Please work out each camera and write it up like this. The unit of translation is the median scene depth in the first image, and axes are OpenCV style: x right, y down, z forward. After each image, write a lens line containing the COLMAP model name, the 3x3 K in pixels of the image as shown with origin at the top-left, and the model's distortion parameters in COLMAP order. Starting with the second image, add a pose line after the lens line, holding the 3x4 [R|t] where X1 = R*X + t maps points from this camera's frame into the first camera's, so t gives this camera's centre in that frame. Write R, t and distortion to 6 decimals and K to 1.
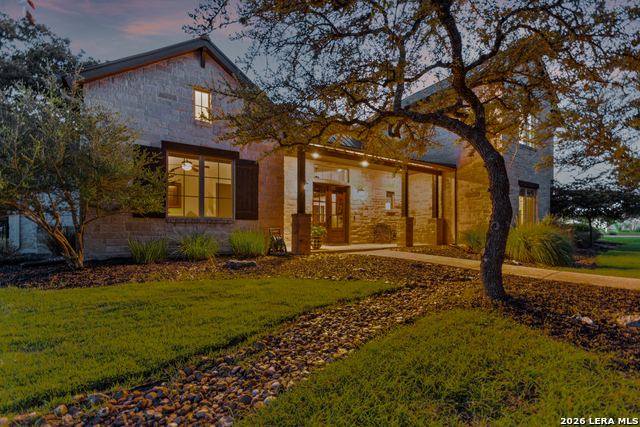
lens RADIAL K [[287.4, 0, 323.3], [0, 287.4, 217.0], [0, 0, 1]] dist [0.009392, -0.002174]
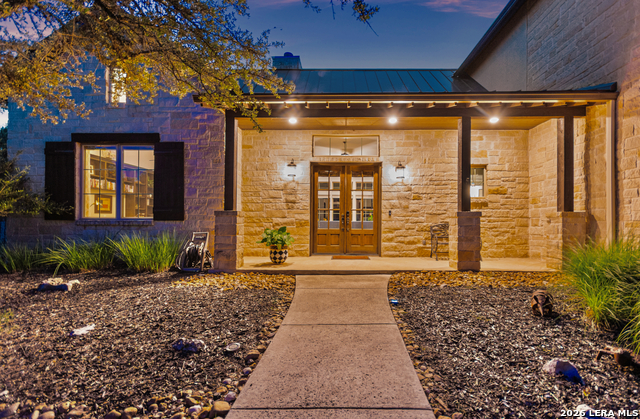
lens RADIAL K [[298.2, 0, 334.6], [0, 298.2, 213.1], [0, 0, 1]] dist [0.000195, -0.000026]
pose [[0.821387, -0.014145, -0.570196, 0.373343], [0.020373, 0.999782, 0.004545, -0.003279], [0.570008, -0.015350, 0.821496, 0.416622]]
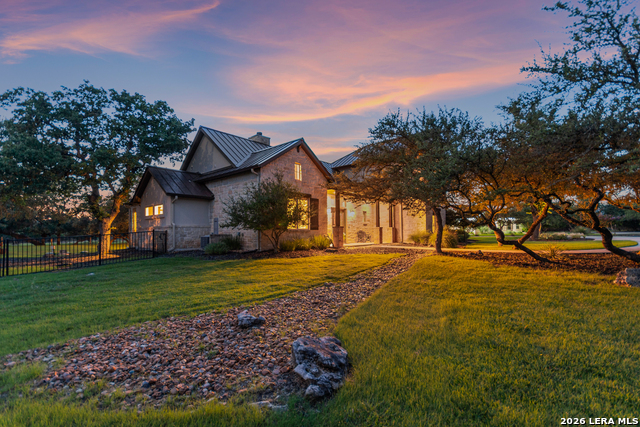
lens RADIAL K [[287.4, 0, 318.1], [0, 287.4, 214.0], [0, 0, 1]] dist [0.009392, -0.002174]
pose [[0.962029, 0.002308, 0.272938, -0.524952], [0.007062, 0.999419, -0.033339, -0.021913], [-0.272857, 0.034001, 0.961454, -0.571001]]
